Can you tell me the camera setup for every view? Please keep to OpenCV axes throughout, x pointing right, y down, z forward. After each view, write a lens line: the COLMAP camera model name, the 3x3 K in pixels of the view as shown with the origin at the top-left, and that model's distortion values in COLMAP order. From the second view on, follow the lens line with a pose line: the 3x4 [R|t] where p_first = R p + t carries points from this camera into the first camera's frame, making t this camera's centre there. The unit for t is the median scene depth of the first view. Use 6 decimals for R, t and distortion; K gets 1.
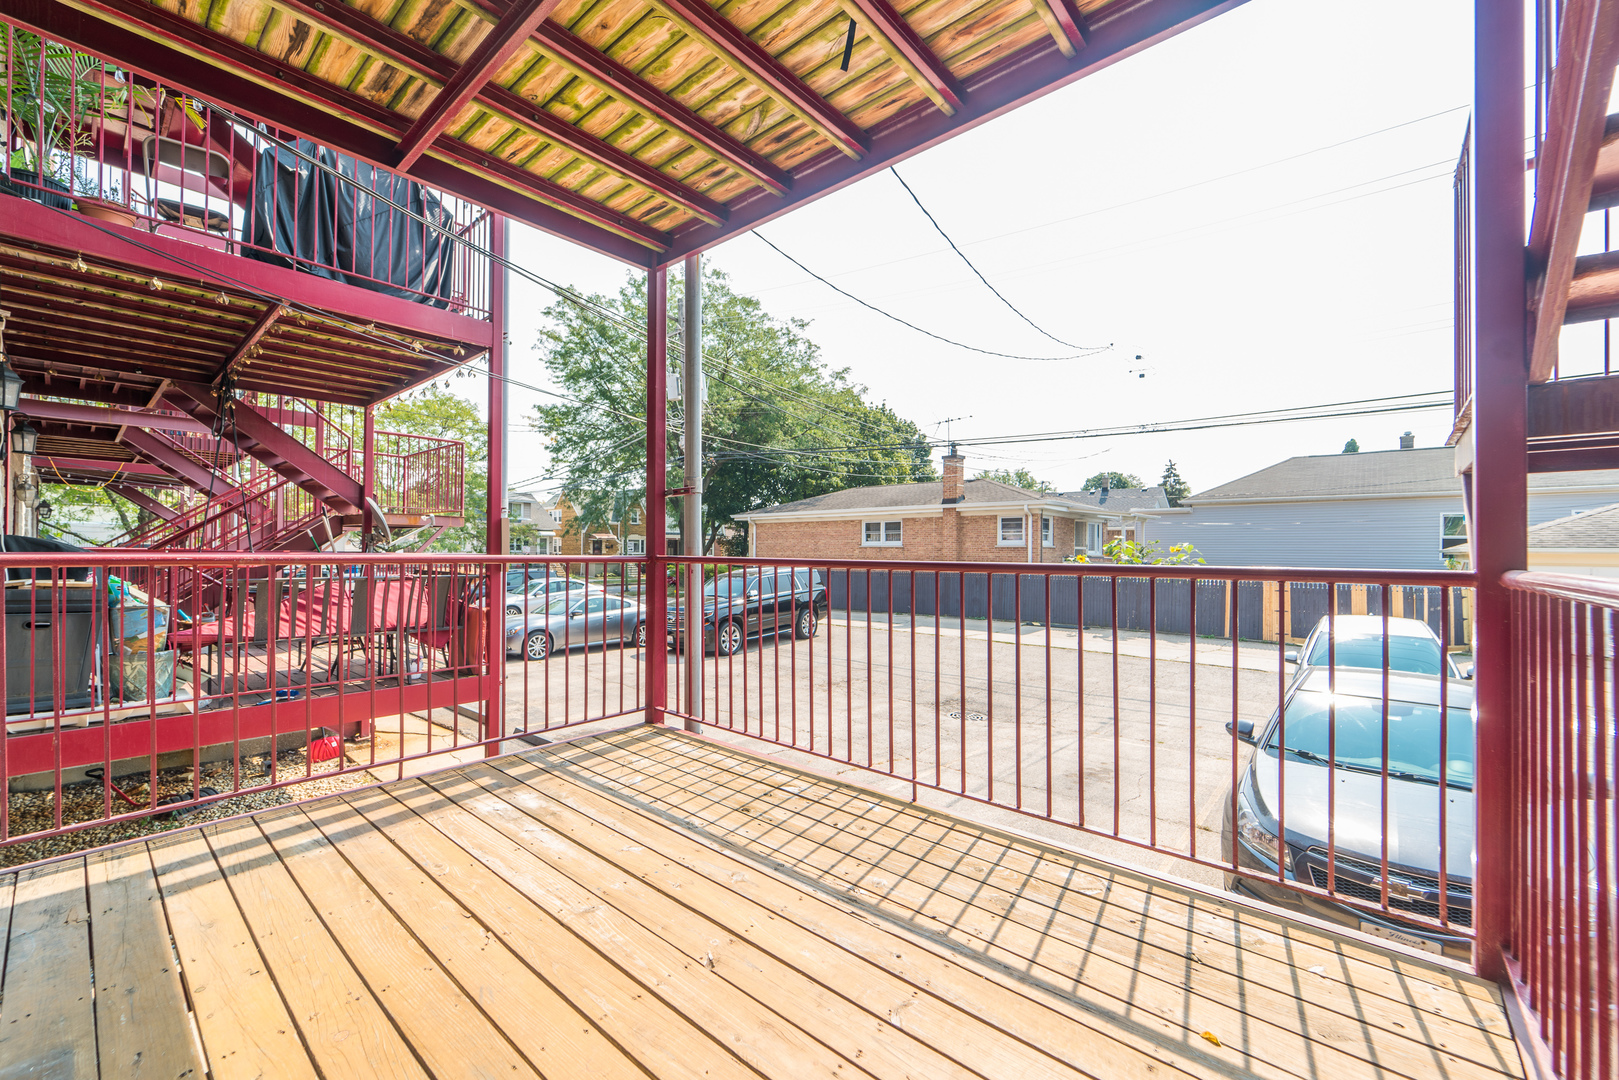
lens RADIAL K [[661.9, 0, 818.8], [0, 661.9, 545.7], [0, 0, 1]] dist [0.001943, 0.000170]
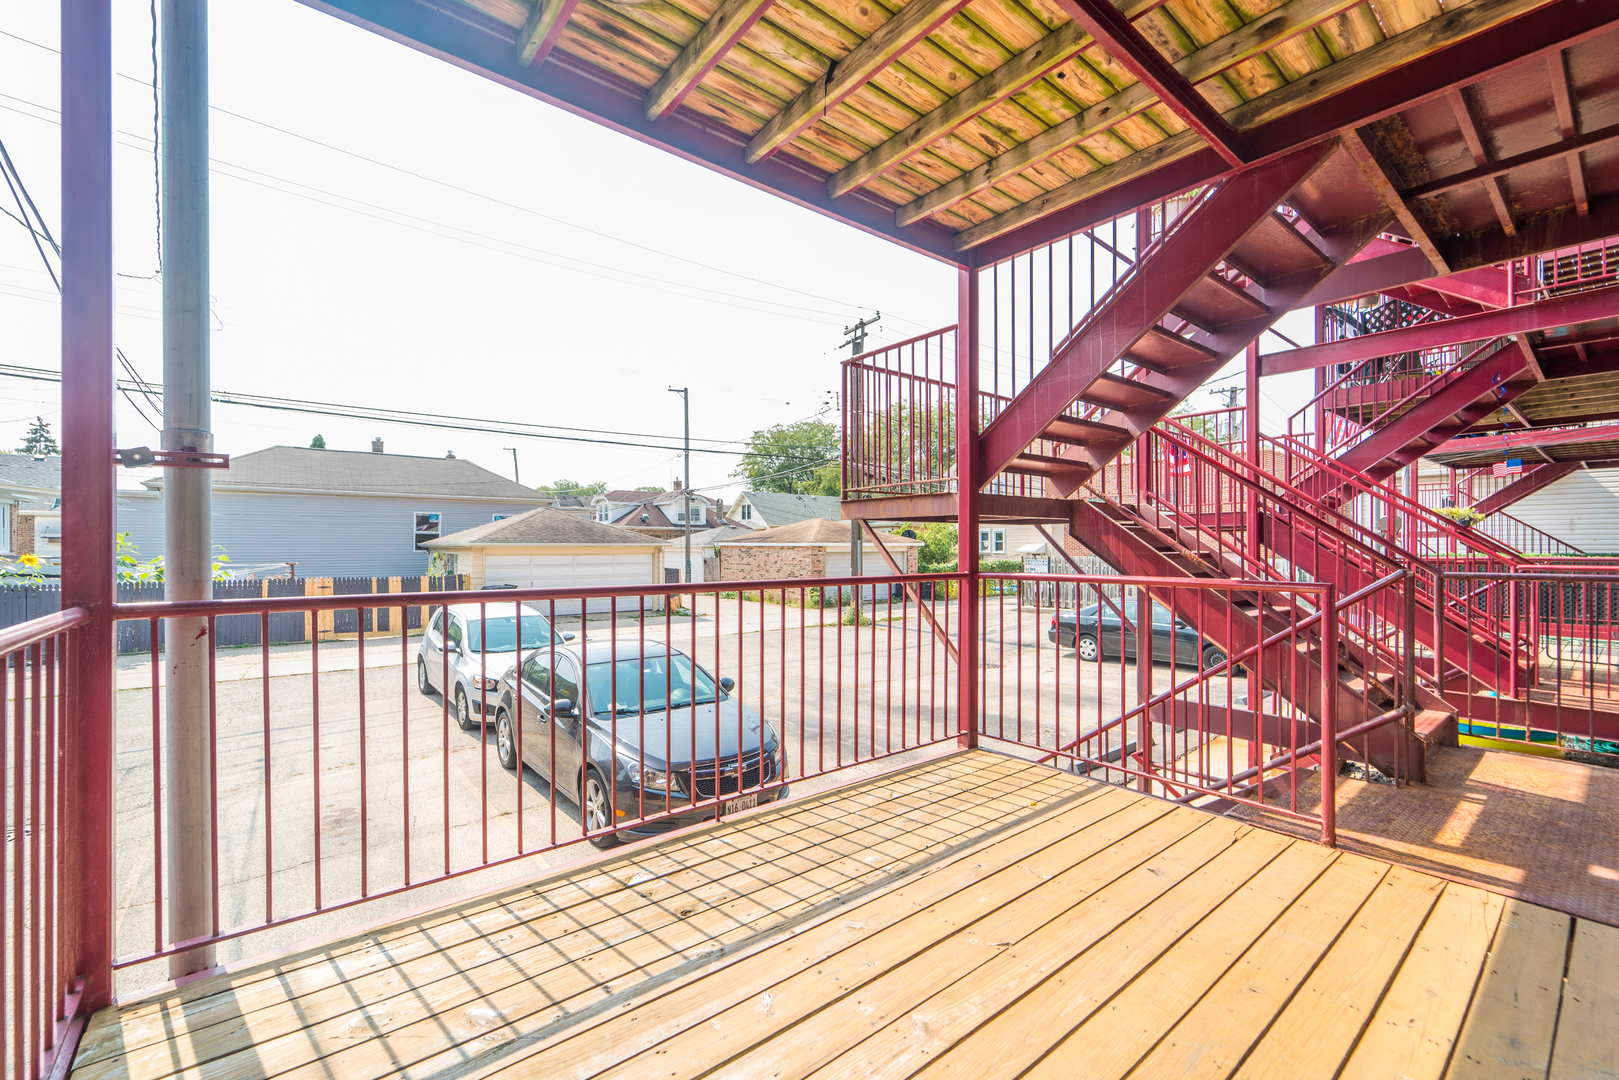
lens RADIAL K [[661.9, 0, 818.5], [0, 661.9, 544.2], [0, 0, 1]] dist [0.001943, 0.000170]
pose [[0.173759, -0.005456, 0.984773, -0.887328], [-0.006860, 0.999954, 0.006751, -0.045253], [-0.984764, -0.007929, 0.173713, 0.740859]]
